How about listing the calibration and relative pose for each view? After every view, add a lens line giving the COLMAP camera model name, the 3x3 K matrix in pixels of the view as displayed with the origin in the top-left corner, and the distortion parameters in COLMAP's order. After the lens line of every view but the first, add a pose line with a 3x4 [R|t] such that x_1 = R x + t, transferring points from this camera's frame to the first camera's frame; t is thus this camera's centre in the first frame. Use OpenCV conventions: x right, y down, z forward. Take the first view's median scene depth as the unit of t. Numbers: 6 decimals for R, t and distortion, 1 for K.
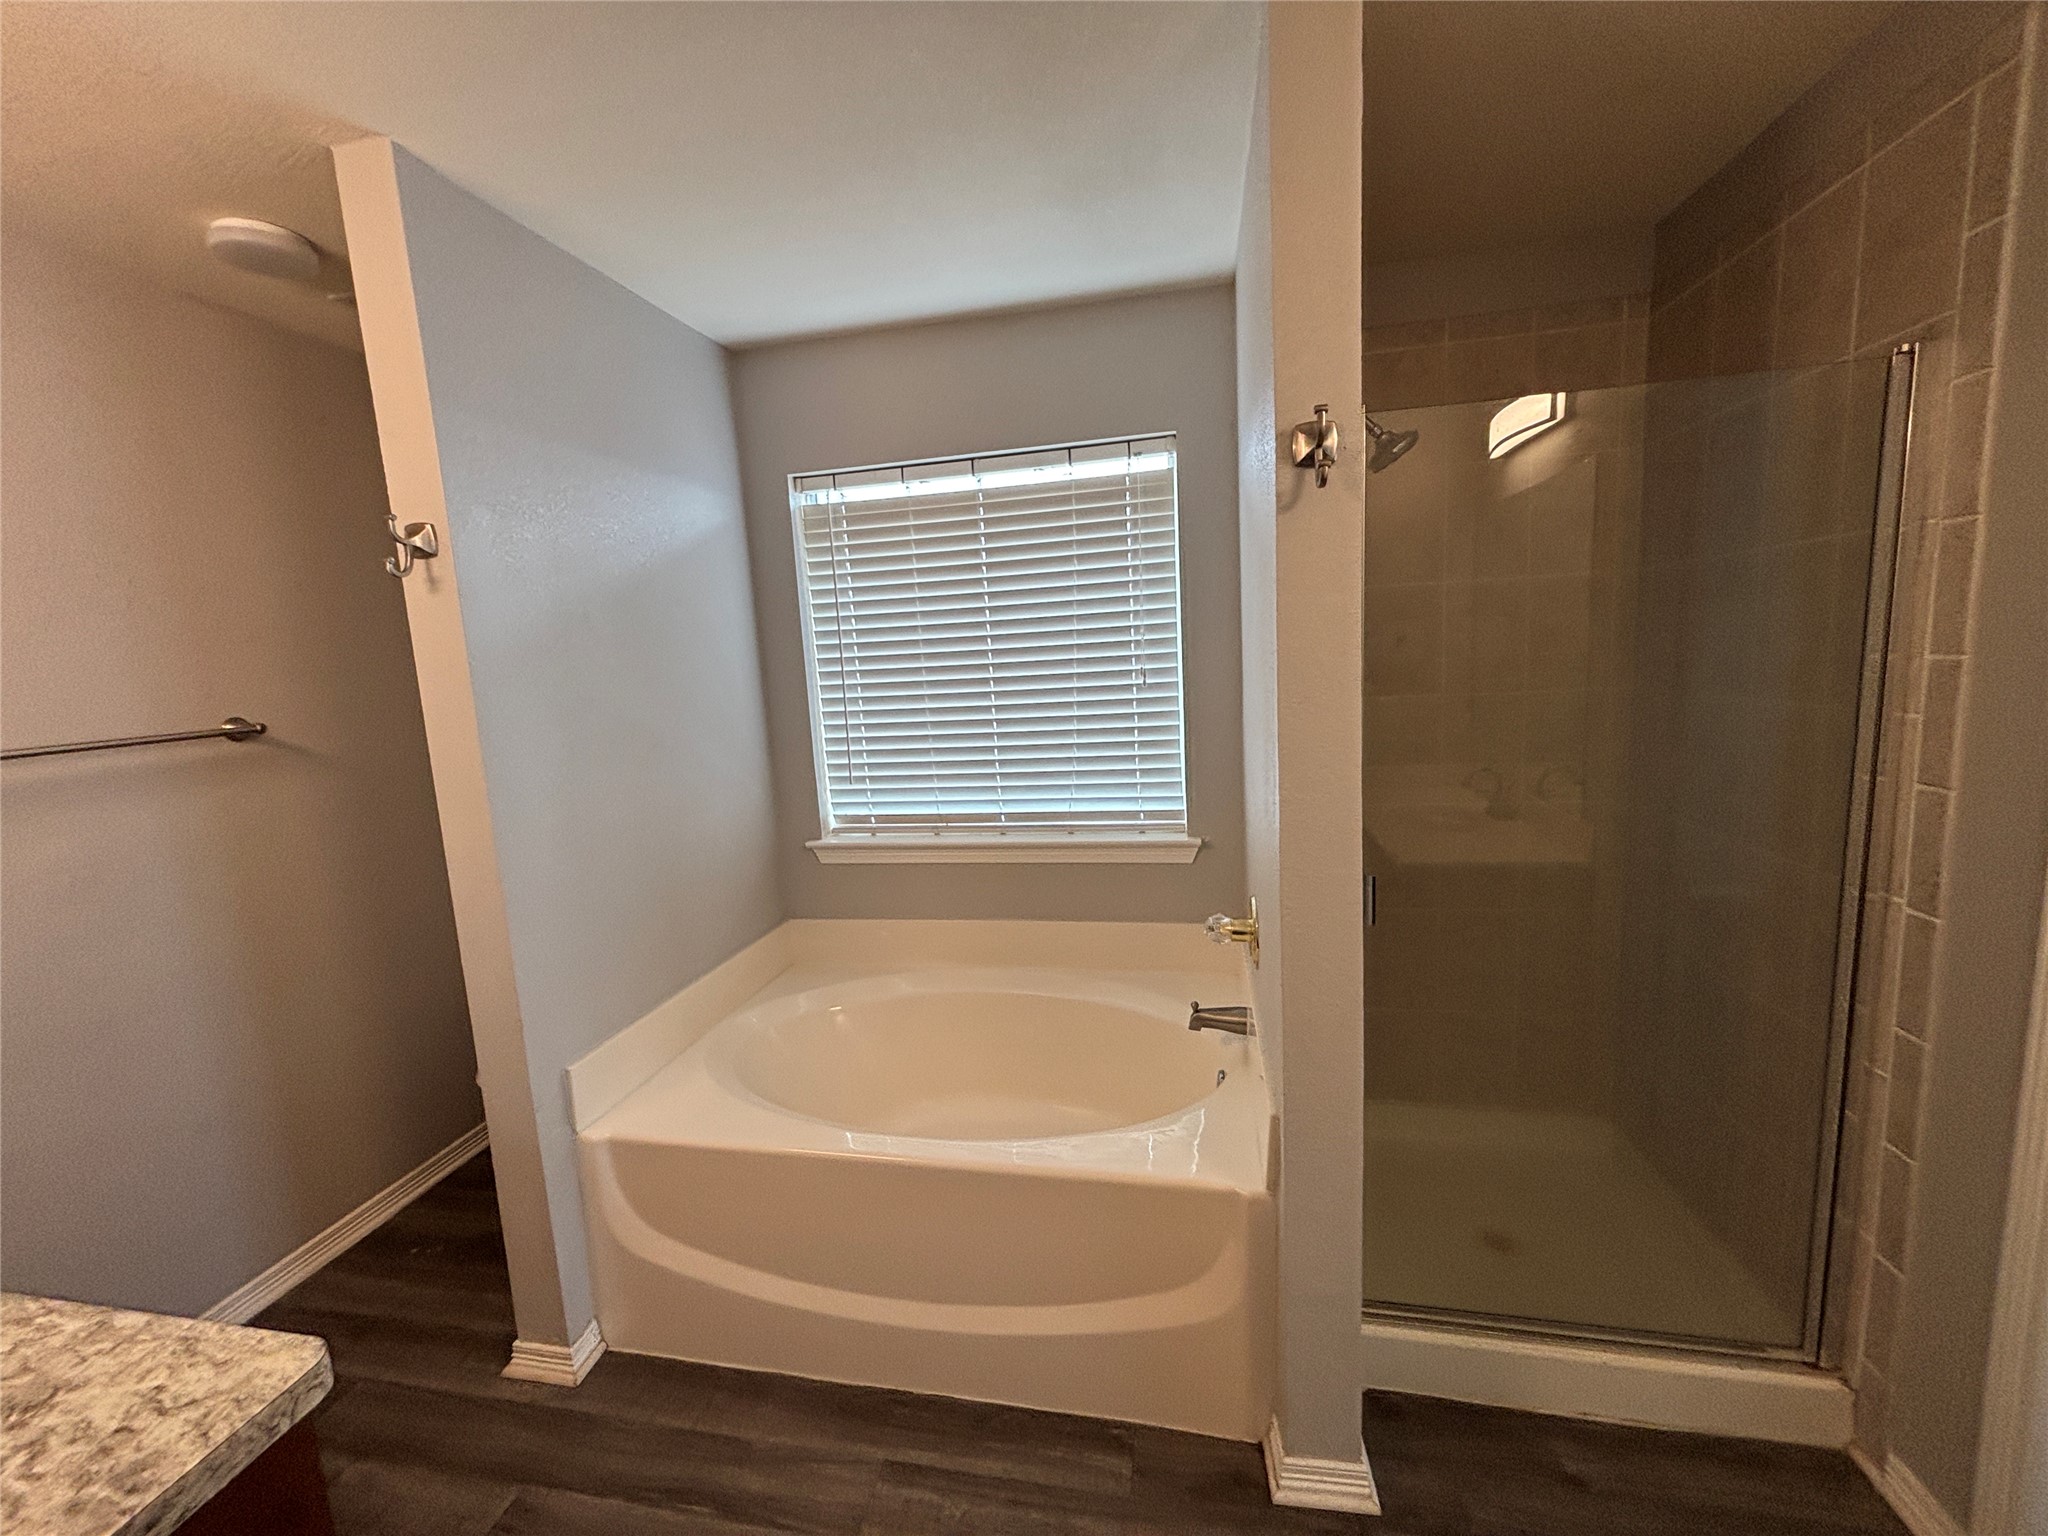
lens RADIAL K [[829.2, 0, 1023.8], [0, 829.2, 761.0], [0, 0, 1]] dist [0.003965, 0.000357]
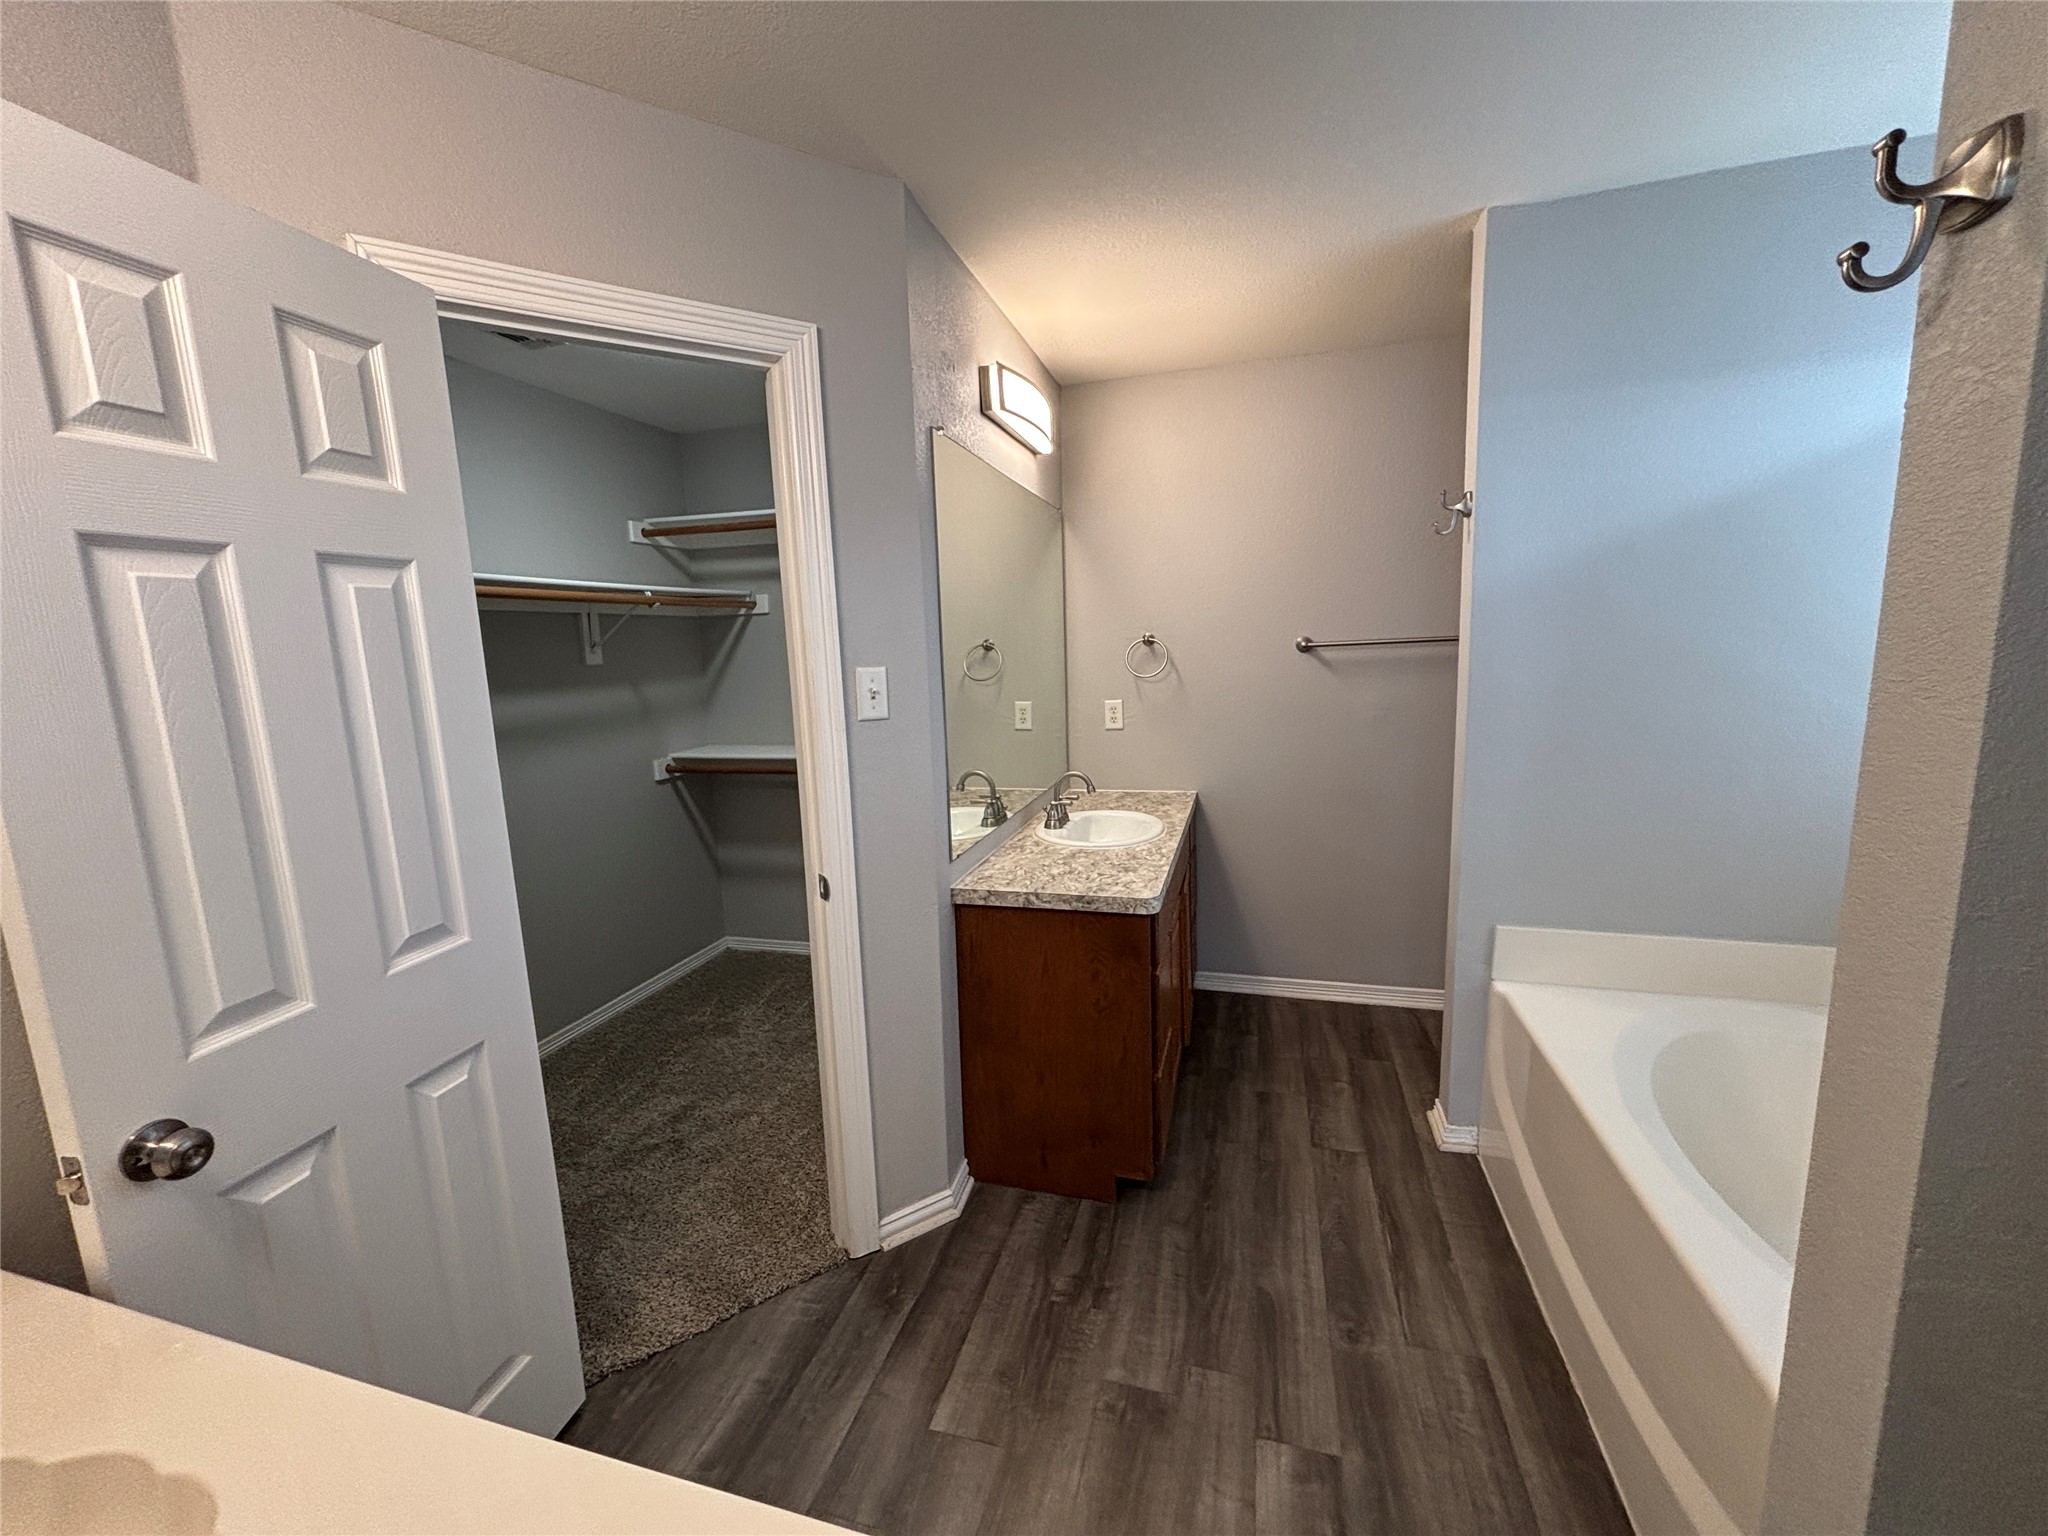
lens RADIAL K [[829.2, 0, 1024.5], [0, 829.2, 773.6], [0, 0, 1]] dist [0.003965, 0.000357]
pose [[-0.074218, 0.211606, -0.974533, 0.767910], [-0.099556, 0.970774, 0.218372, -0.062405], [0.992260, 0.113228, -0.050982, 0.390263]]
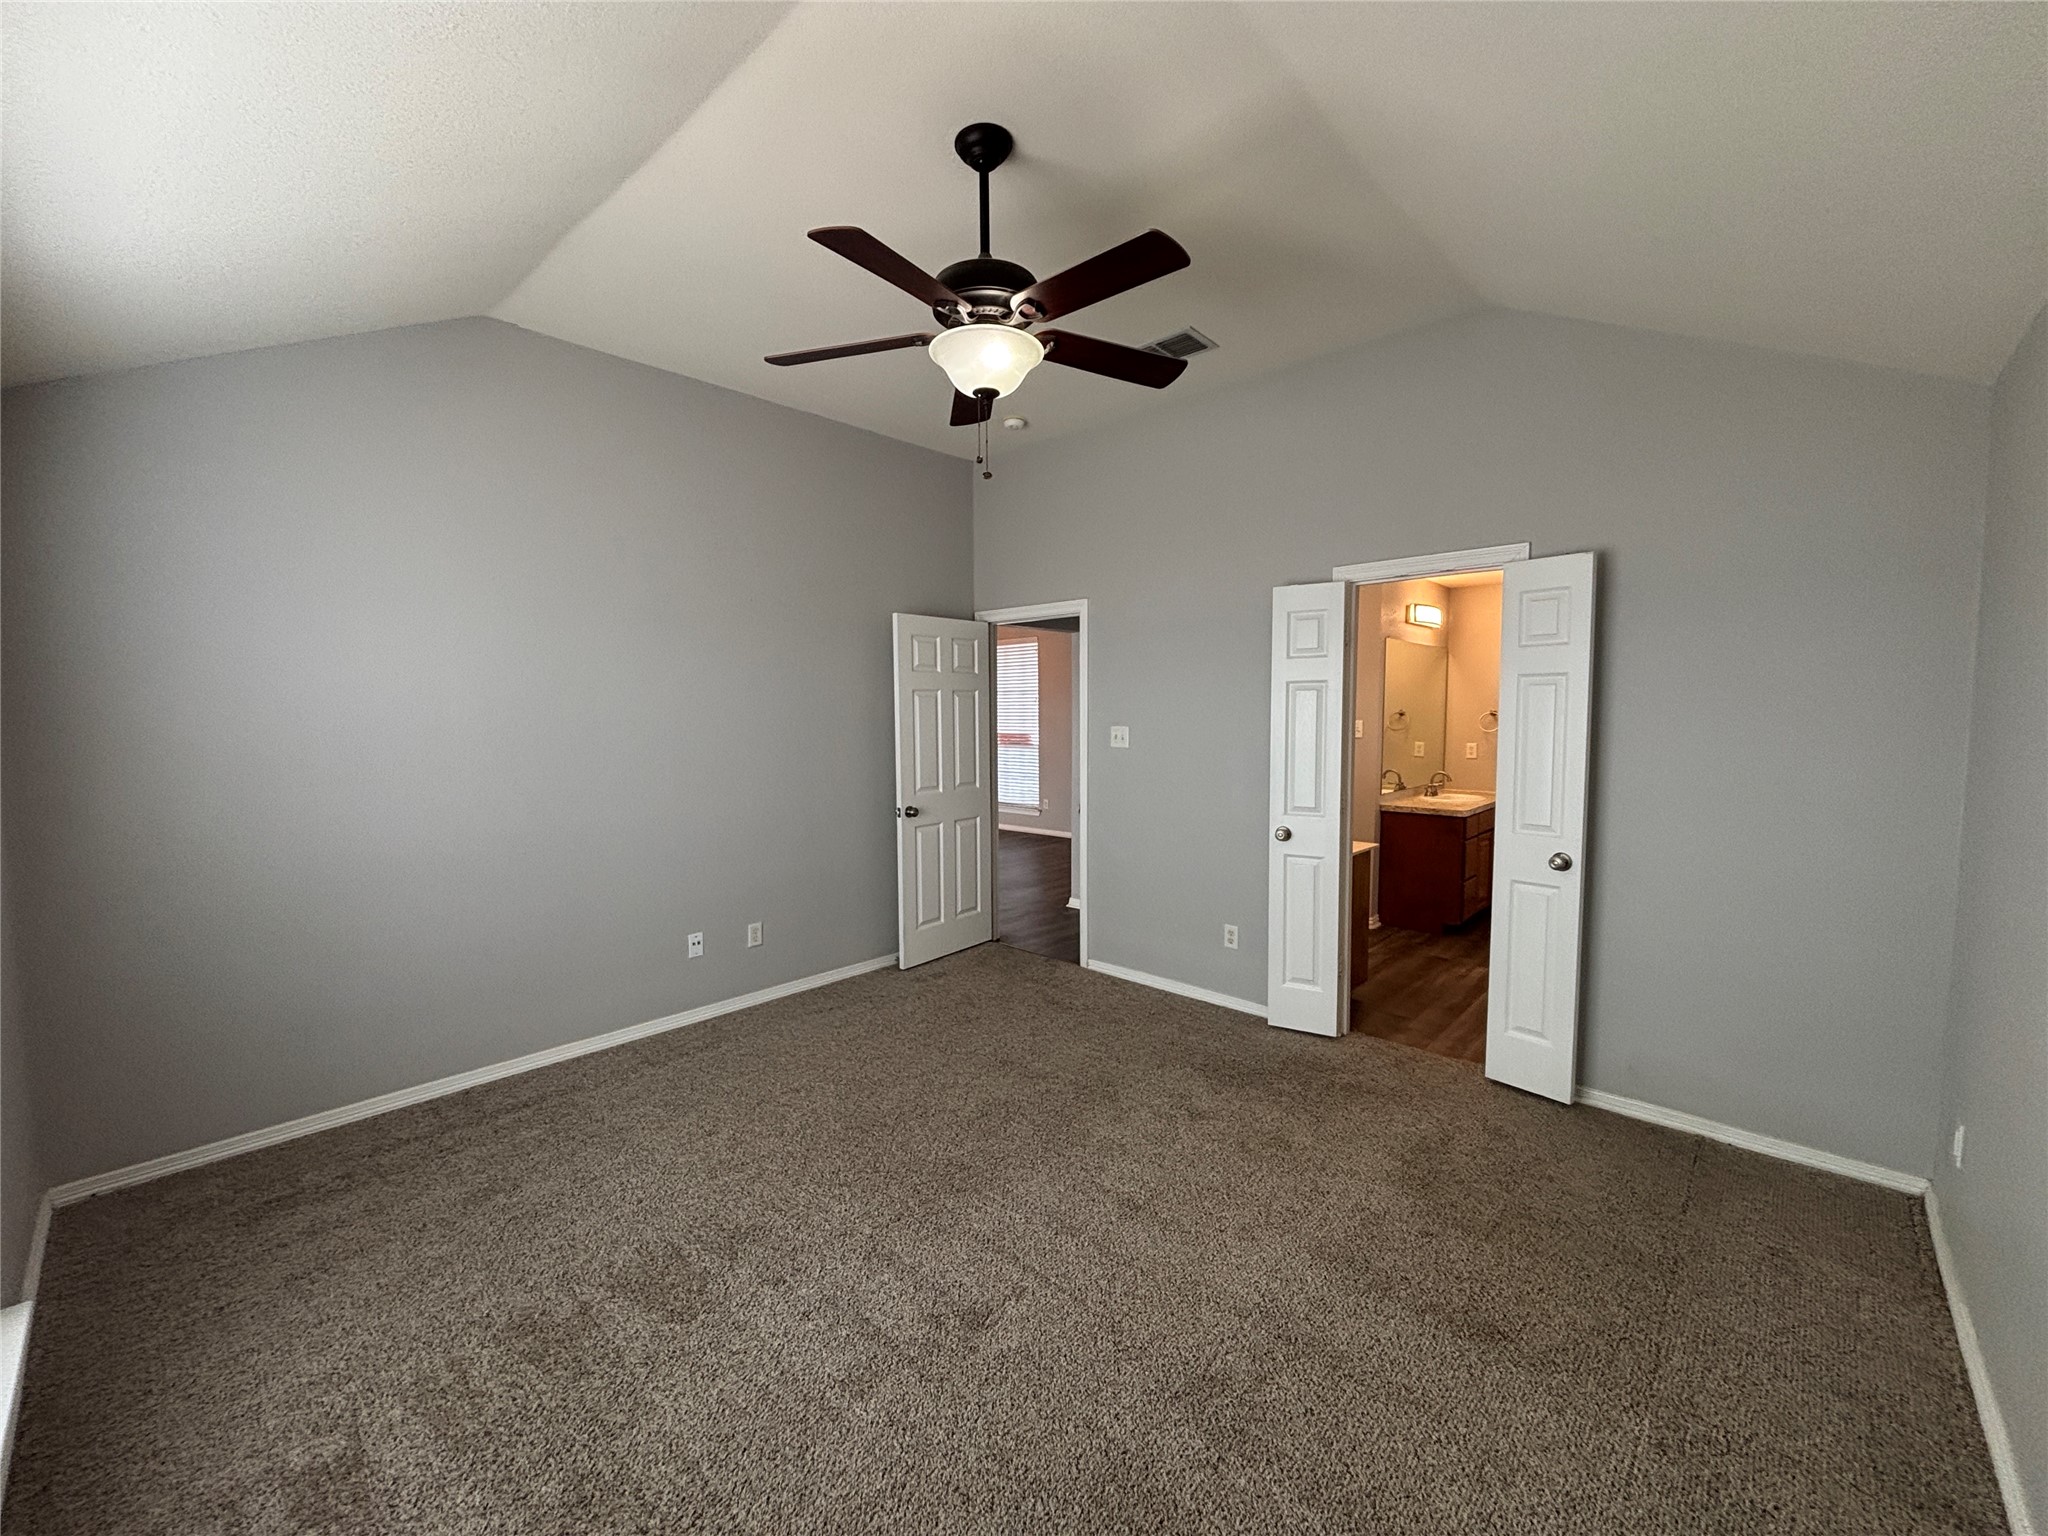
lens RADIAL K [[829.2, 0, 1015.3], [0, 829.2, 766.1], [0, 0, 1]] dist [0.003965, 0.000357]
pose [[-0.522402, 0.114885, -0.844925, 3.240844], [-0.084900, 0.978951, 0.185601, -0.258638], [0.848462, 0.168692, -0.501652, 0.646071]]
